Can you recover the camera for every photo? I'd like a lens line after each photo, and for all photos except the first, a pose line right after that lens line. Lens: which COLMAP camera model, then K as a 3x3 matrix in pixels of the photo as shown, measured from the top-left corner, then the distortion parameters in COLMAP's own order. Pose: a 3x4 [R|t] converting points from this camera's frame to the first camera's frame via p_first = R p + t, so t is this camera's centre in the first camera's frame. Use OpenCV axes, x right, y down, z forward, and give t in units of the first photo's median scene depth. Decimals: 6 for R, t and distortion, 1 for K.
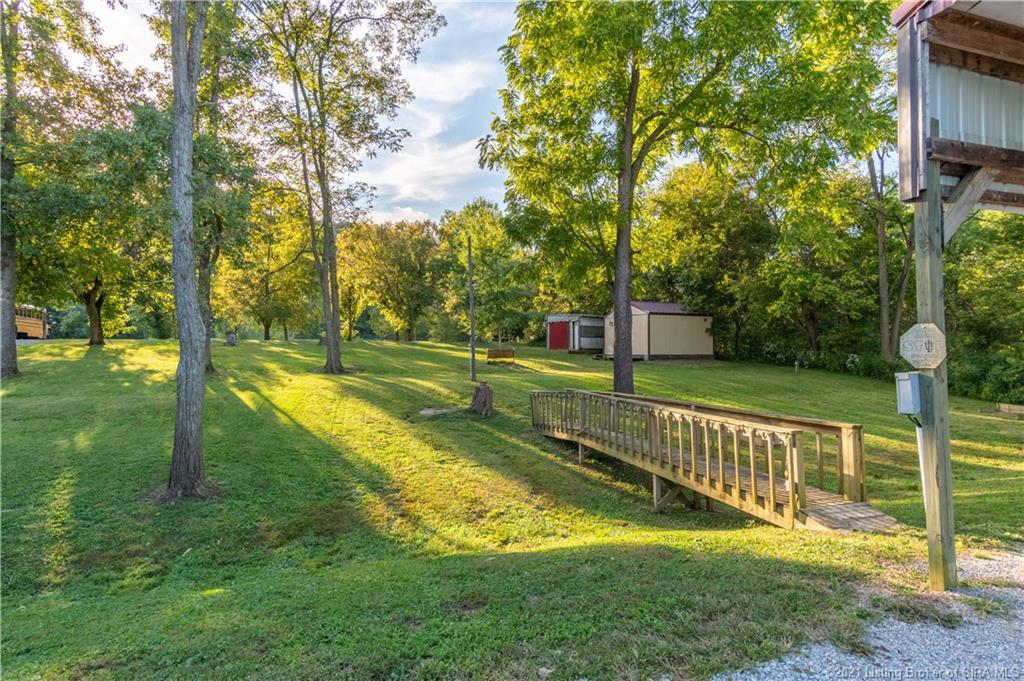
lens RADIAL K [[541.5, 0, 512.0], [0, 541.5, 340.5], [0, 0, 1]] dist [0.004072, 0.001080]
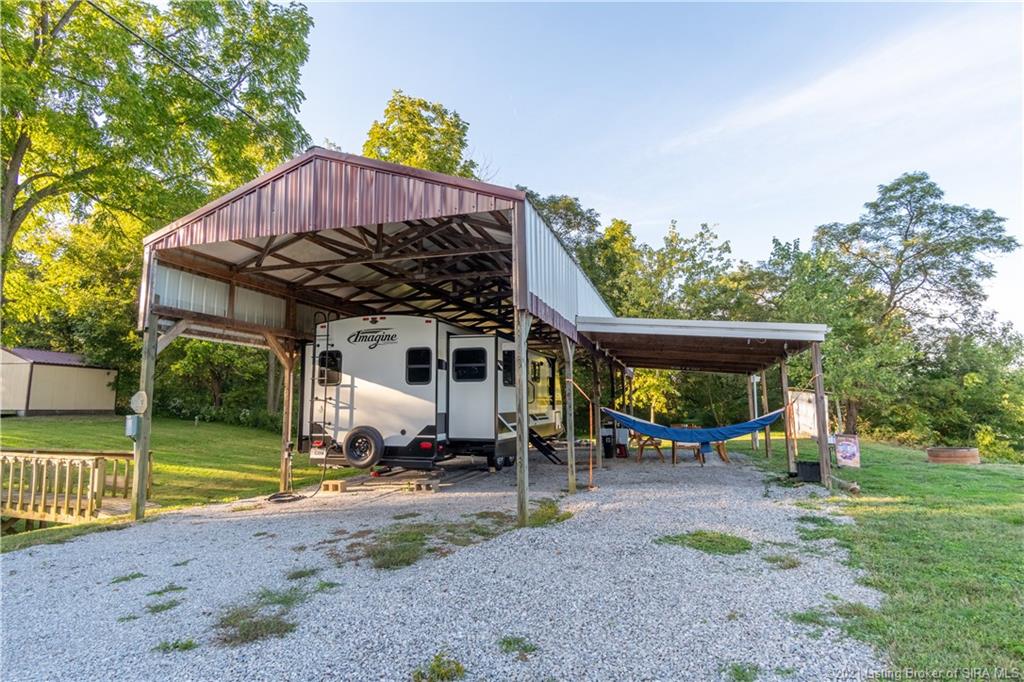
lens RADIAL K [[541.5, 0, 512.0], [0, 541.5, 341.0], [0, 0, 1]] dist [0.004072, 0.001080]
pose [[0.581595, 0.102949, 0.806938, -0.017569], [-0.020623, 0.993507, -0.111888, -0.003057], [-0.813217, 0.048432, 0.579942, -0.219253]]
